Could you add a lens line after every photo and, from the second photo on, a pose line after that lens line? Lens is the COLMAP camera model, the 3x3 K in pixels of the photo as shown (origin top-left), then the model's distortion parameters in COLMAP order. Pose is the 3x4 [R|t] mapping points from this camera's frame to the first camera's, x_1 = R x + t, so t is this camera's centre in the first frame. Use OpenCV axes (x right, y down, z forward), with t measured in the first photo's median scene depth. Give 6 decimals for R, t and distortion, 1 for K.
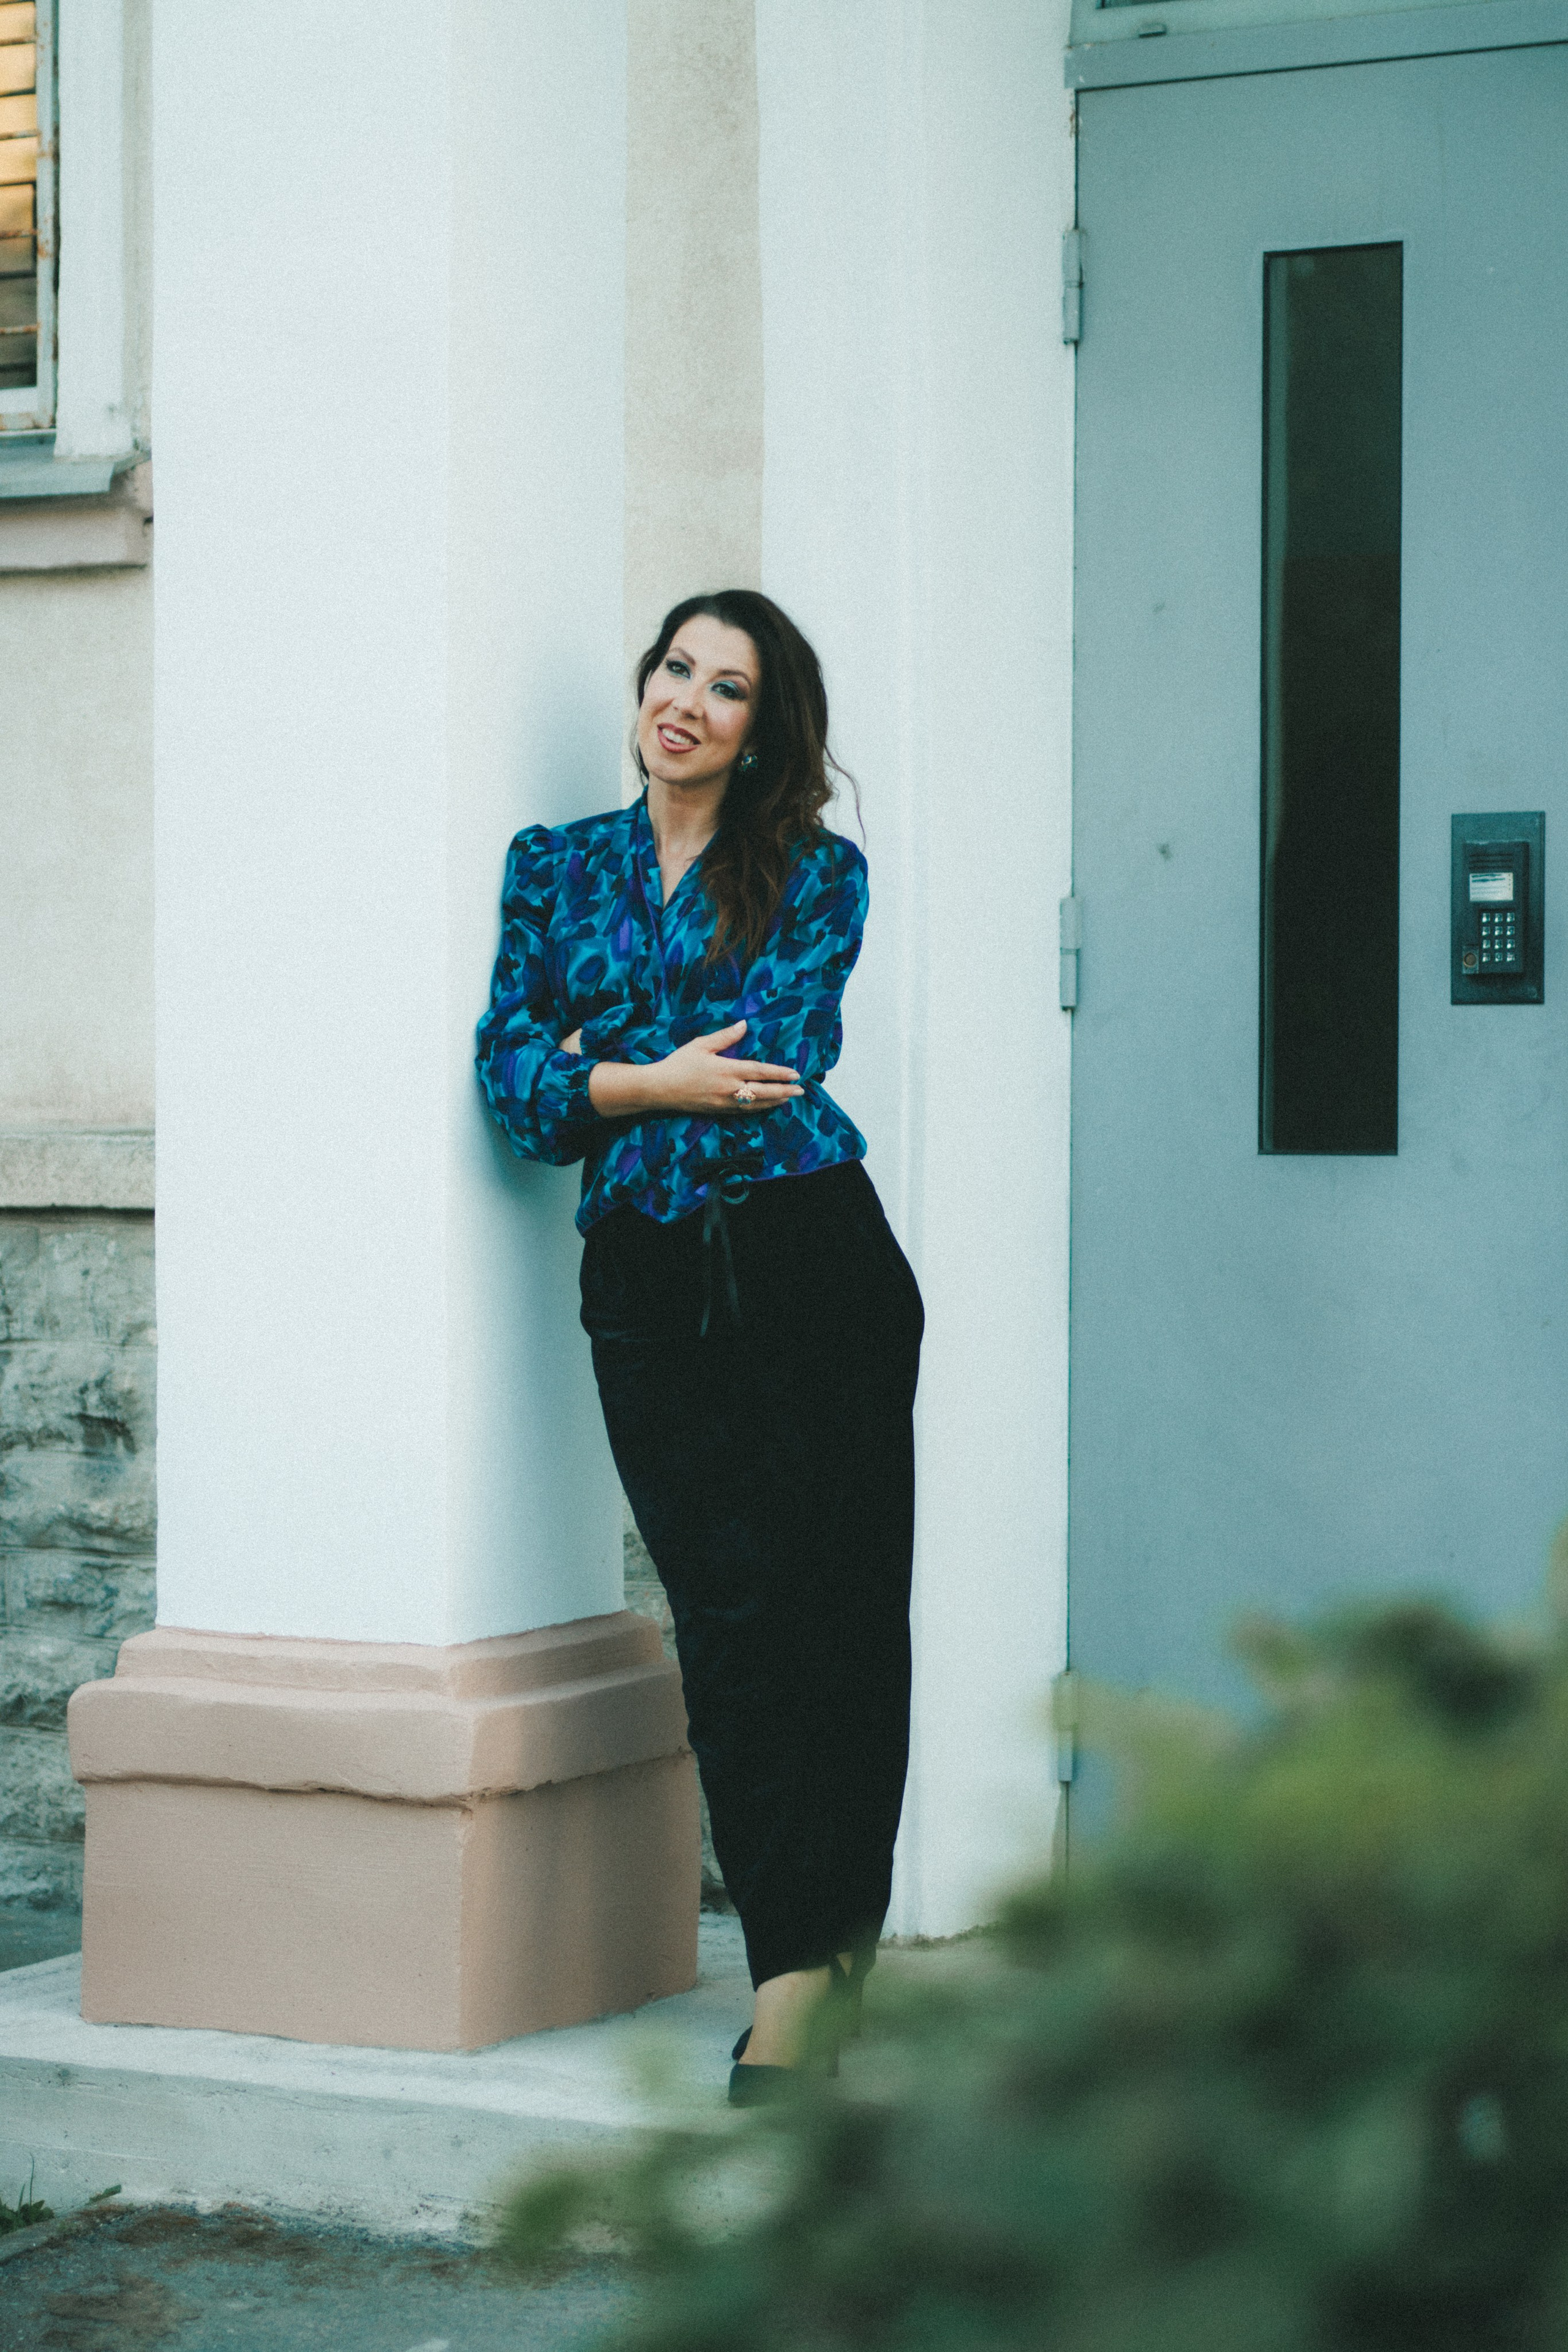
lens RADIAL K [[5206.7, 0, 784.0], [0, 5206.7, 1176.0], [0, 0, 1]] dist [0.049685, -0.848565]
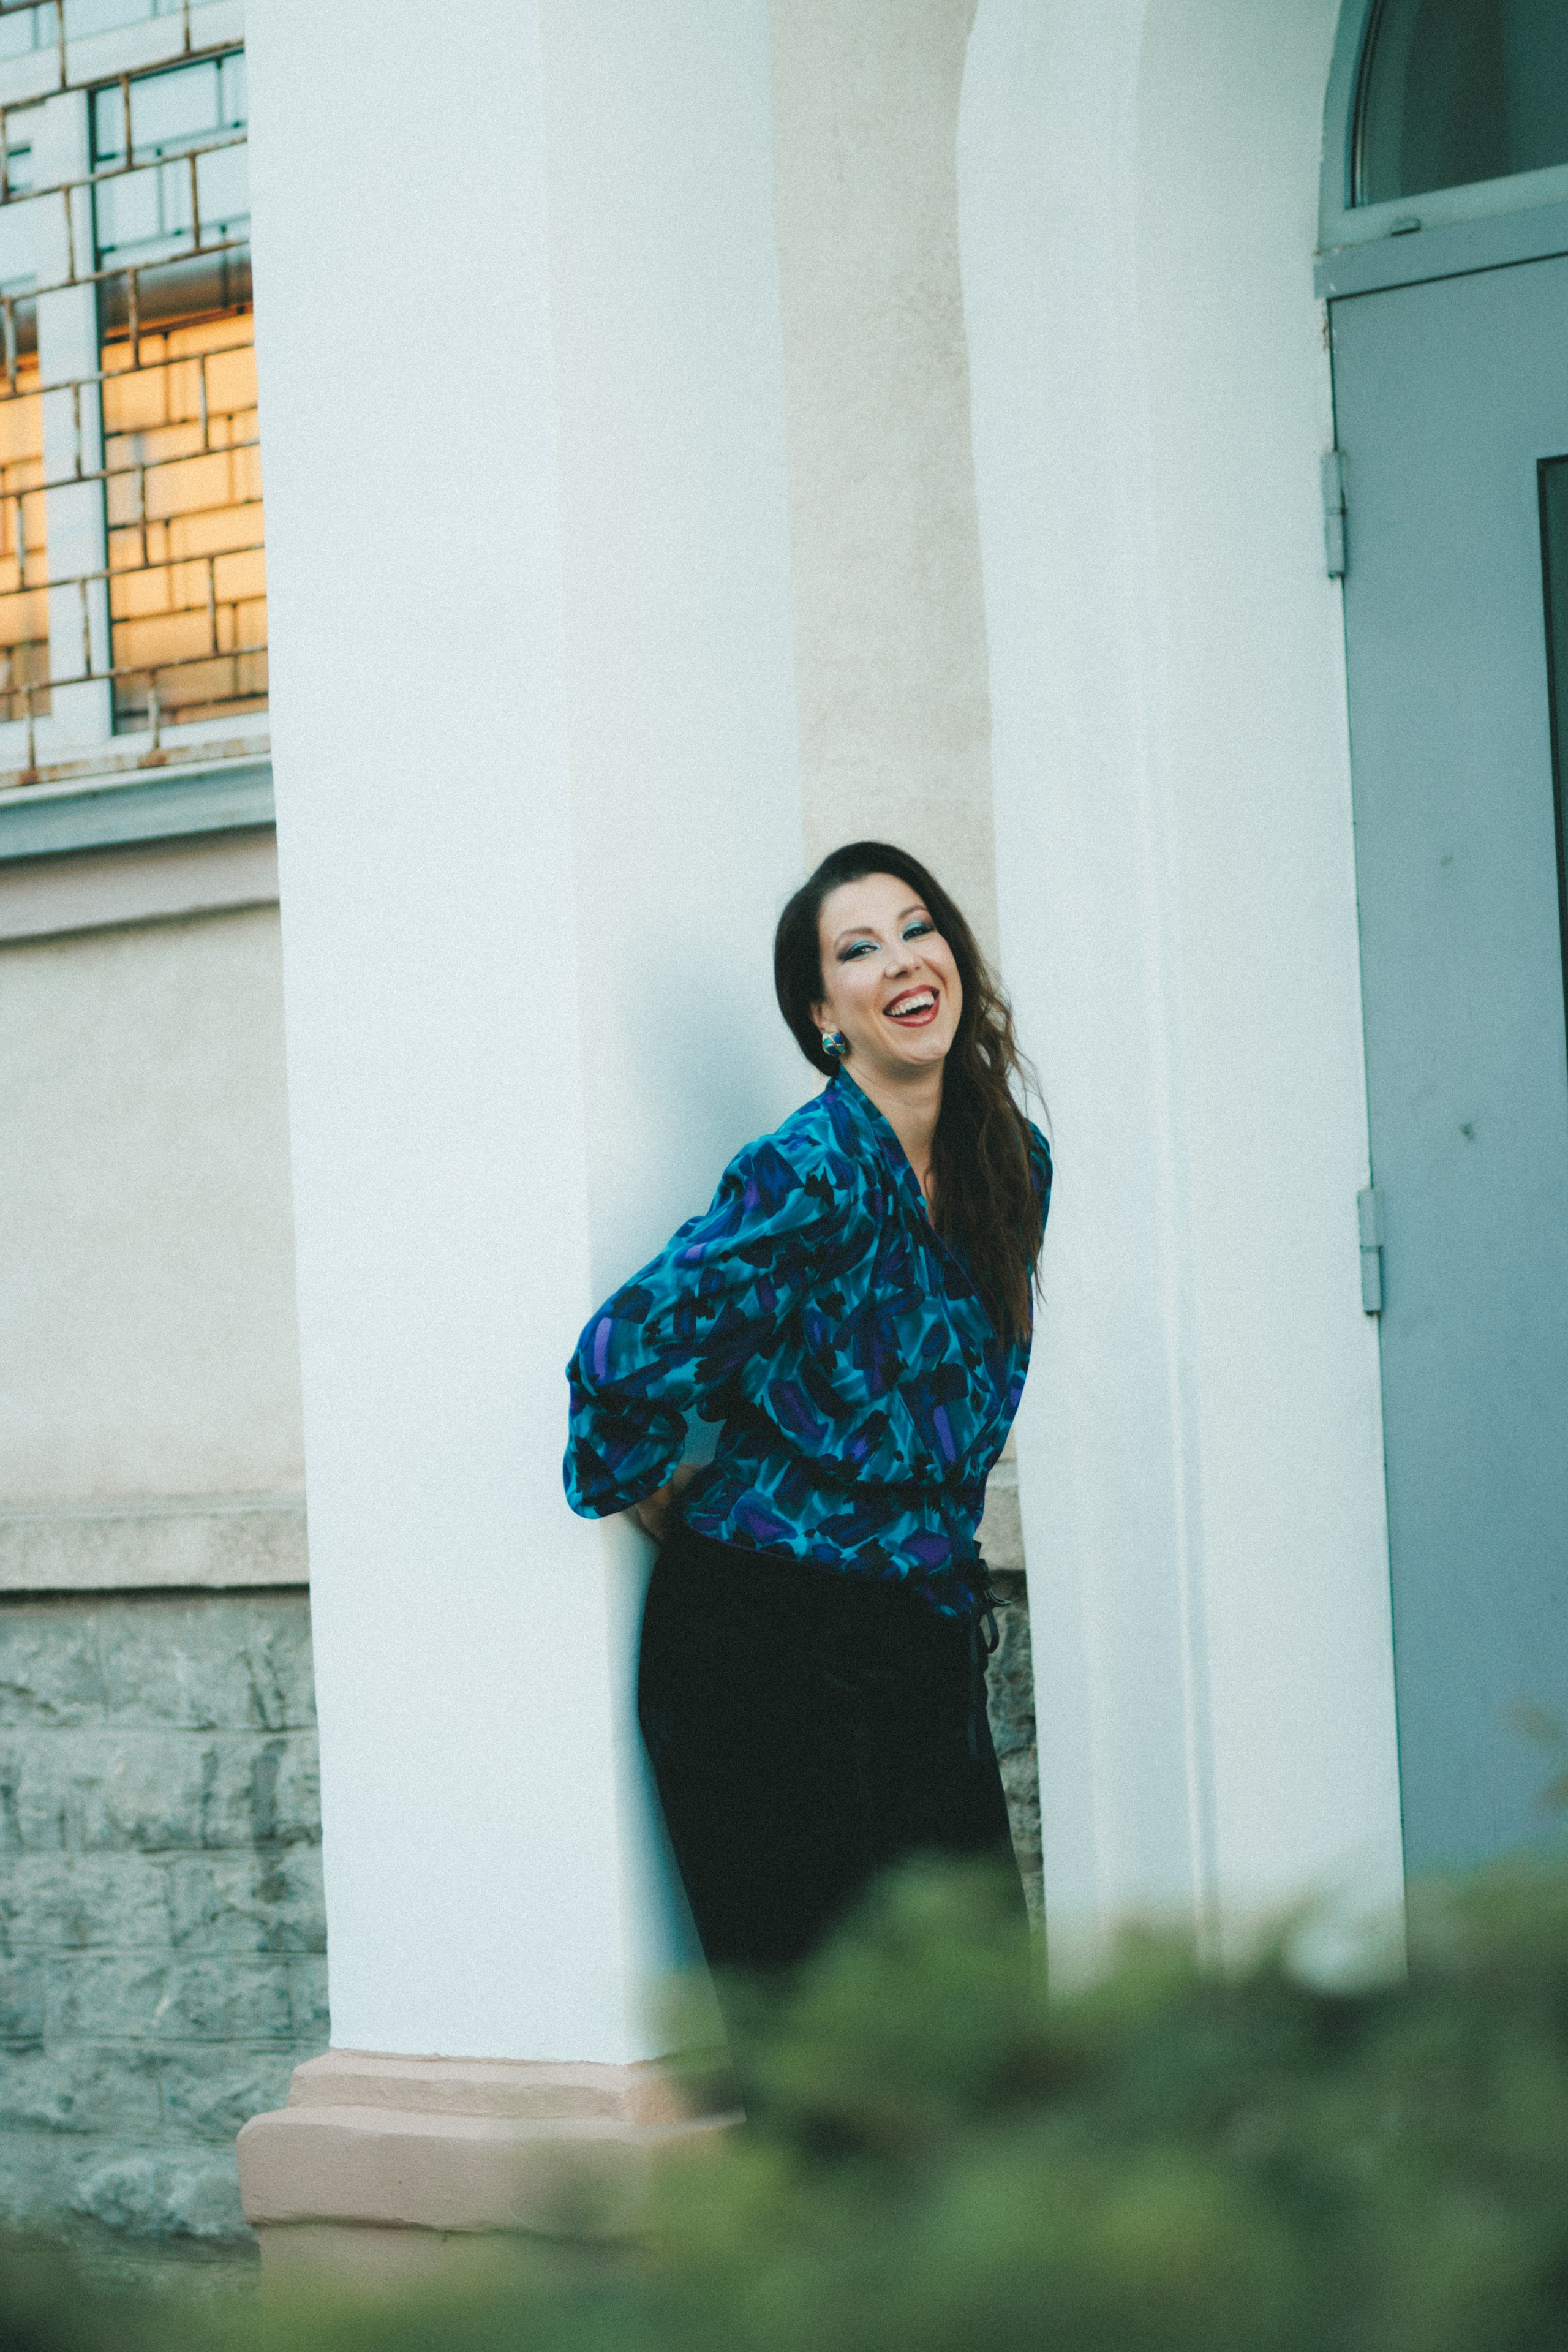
lens RADIAL K [[5206.7, 0, 784.0], [0, 5206.7, 1176.0], [0, 0, 1]] dist [0.049685, -0.848565]
pose [[0.988301, -0.053832, -0.142698, 0.083733], [0.044394, 0.996661, -0.068523, 0.001168], [0.145910, 0.061386, 0.987392, 0.101665]]
